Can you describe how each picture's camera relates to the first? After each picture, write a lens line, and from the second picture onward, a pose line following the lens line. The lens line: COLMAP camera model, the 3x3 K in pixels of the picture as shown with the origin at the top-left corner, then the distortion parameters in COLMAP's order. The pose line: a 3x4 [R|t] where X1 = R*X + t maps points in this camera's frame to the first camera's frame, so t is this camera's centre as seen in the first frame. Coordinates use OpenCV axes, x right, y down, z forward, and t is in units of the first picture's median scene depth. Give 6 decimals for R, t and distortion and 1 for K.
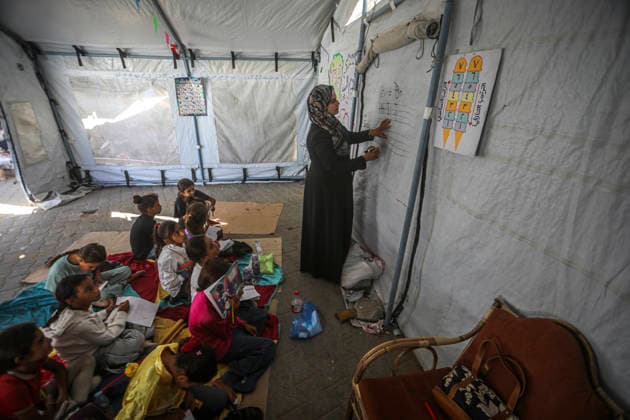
lens RADIAL K [[286.1, 0, 314.2], [0, 286.1, 216.6], [0, 0, 1]] dist [-0.033752, 0.008320]
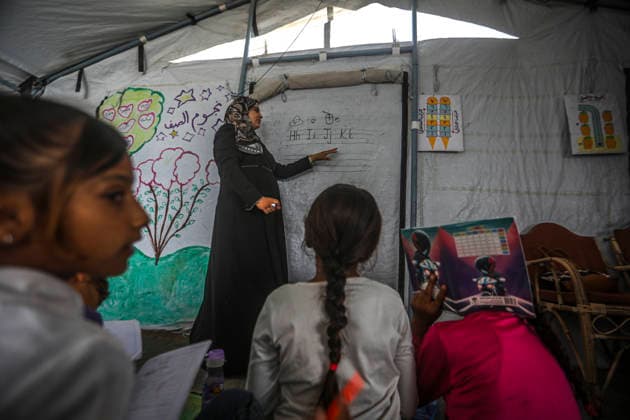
lens RADIAL K [[286.1, 0, 314.2], [0, 286.1, 216.6], [0, 0, 1]] dist [-0.033752, 0.008320]
pose [[0.318553, 0.163560, 0.933688, -0.985850], [0.351351, 0.894464, -0.276561, 0.234662], [-0.880385, 0.416151, 0.227467, 1.362937]]
